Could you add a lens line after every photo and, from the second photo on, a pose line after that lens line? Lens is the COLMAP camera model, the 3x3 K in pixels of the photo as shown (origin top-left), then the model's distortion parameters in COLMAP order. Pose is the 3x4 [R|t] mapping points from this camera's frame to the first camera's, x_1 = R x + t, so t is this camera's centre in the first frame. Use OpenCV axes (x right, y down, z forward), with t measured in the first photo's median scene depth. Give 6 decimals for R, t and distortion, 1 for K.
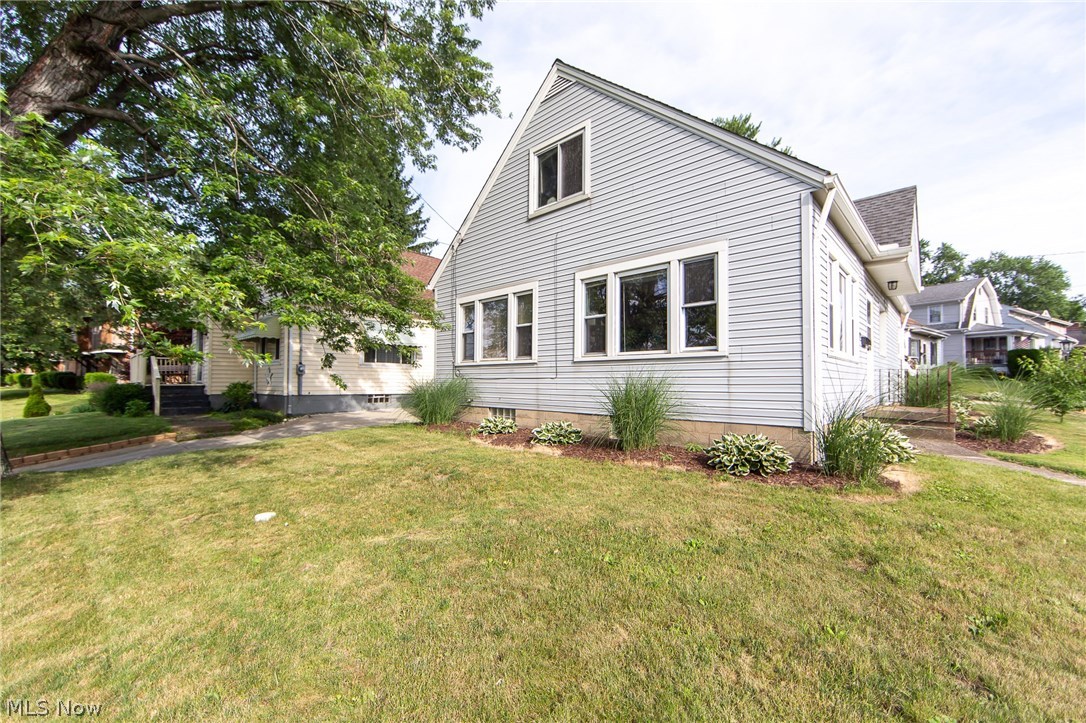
lens RADIAL K [[439.0, 0, 541.1], [0, 439.0, 356.9], [0, 0, 1]] dist [-0.001334, 0.000305]
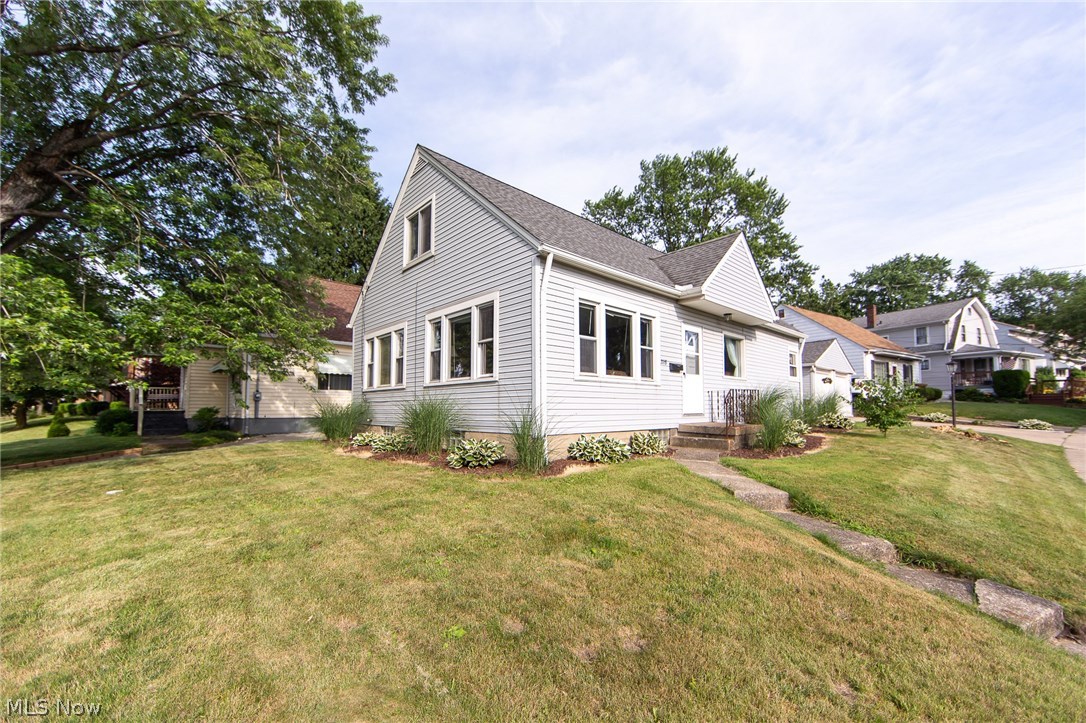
lens RADIAL K [[439.0, 0, 546.1], [0, 439.0, 367.4], [0, 0, 1]] dist [-0.001334, 0.000305]
pose [[0.997596, -0.014107, -0.067843, 0.283177], [0.011606, 0.999243, -0.037119, 0.003504], [0.068316, 0.036242, 0.997005, -0.117347]]
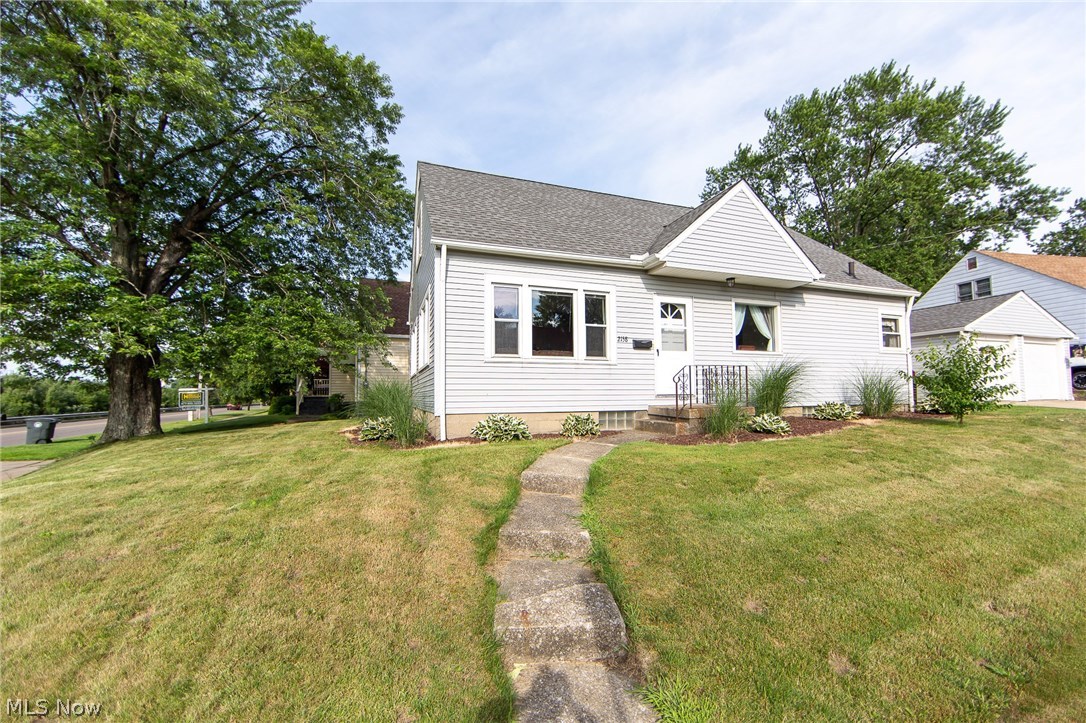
lens RADIAL K [[439.0, 0, 545.2], [0, 439.0, 357.6], [0, 0, 1]] dist [-0.001334, 0.000305]
pose [[0.890182, -0.054005, -0.452394, 0.605605], [0.040180, 0.998387, -0.040123, 0.019514], [0.453831, 0.017539, 0.890915, -0.040523]]
